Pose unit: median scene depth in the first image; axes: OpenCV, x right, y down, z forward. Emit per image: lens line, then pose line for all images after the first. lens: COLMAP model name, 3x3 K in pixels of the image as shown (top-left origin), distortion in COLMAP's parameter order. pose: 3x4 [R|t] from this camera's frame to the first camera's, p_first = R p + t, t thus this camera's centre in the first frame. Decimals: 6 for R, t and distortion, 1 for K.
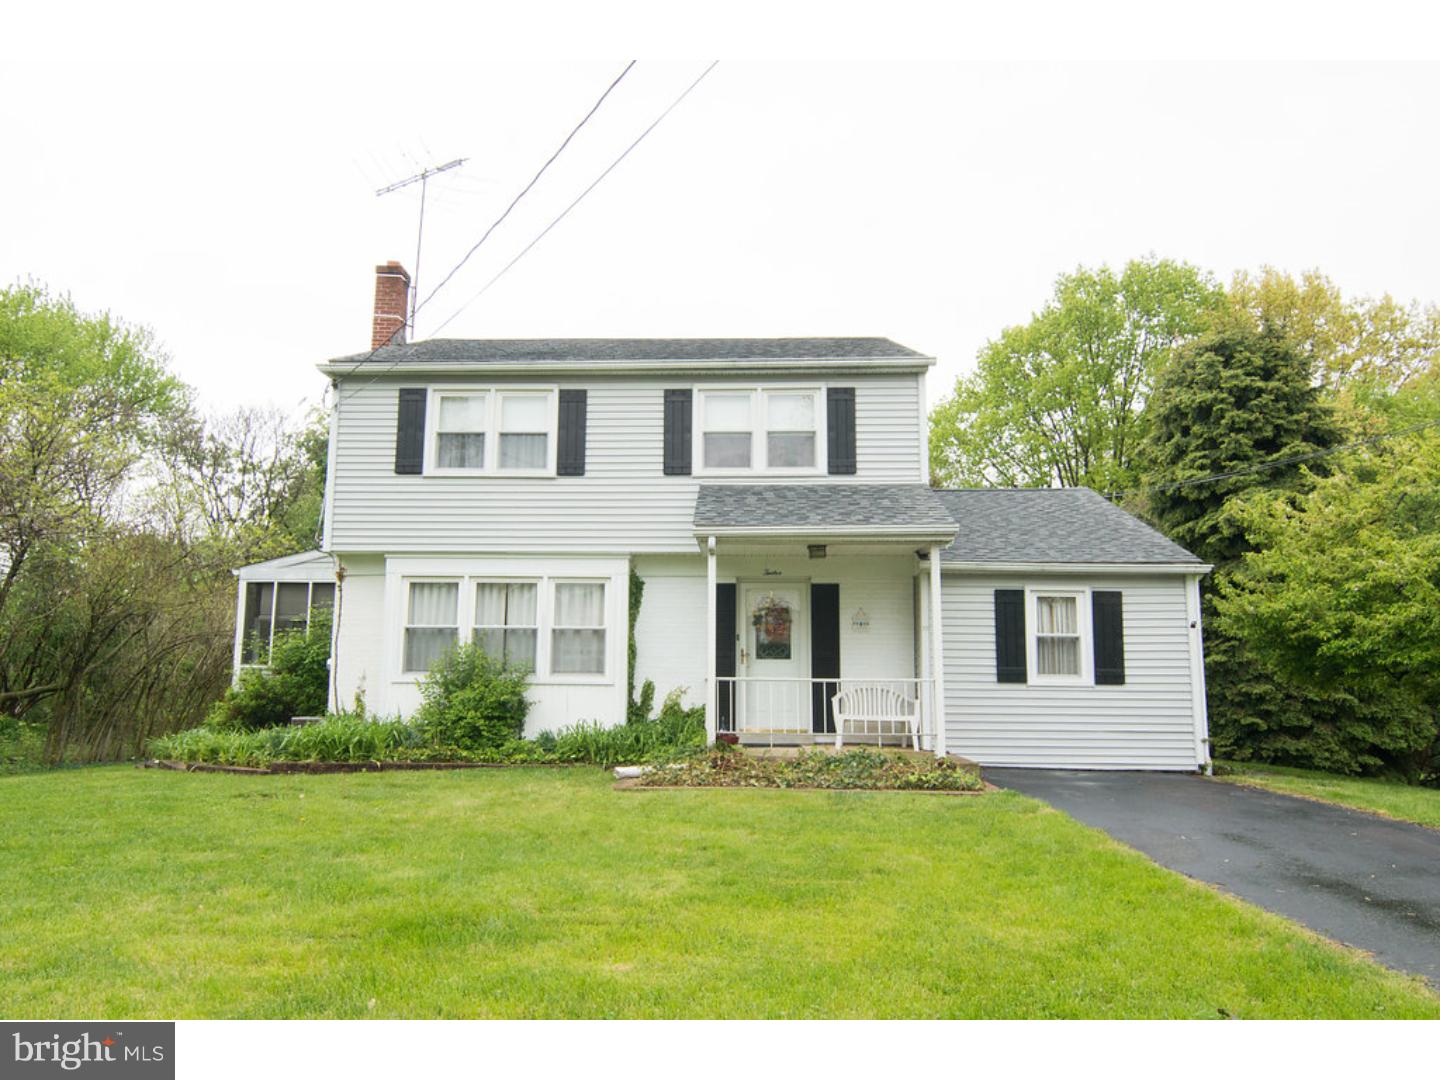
lens RADIAL K [[1015.8, 0, 720.3], [0, 1015.8, 536.5], [0, 0, 1]] dist [-0.009275, -0.004652]
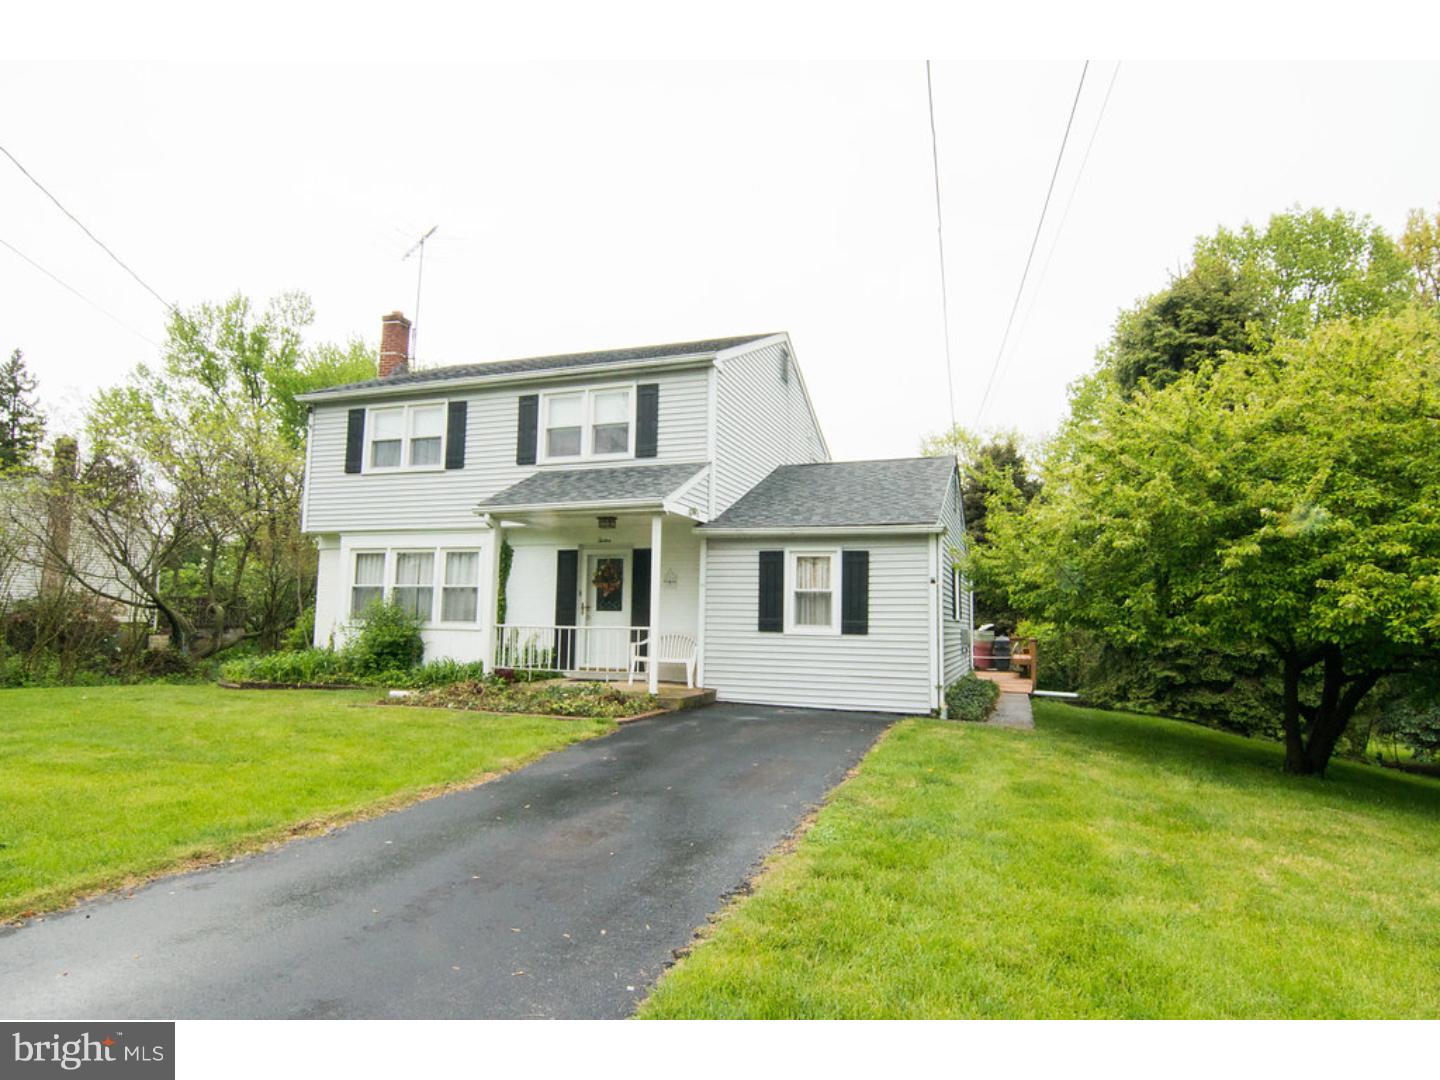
lens RADIAL K [[870.8, 0, 720.3], [0, 870.8, 544.4], [0, 0, 1]] dist [-0.004033, -0.004289]
pose [[0.950805, -0.020071, -0.309138, 0.514237], [0.032405, 0.998868, 0.034815, 0.008458], [0.308090, -0.043120, 0.950380, 0.046648]]
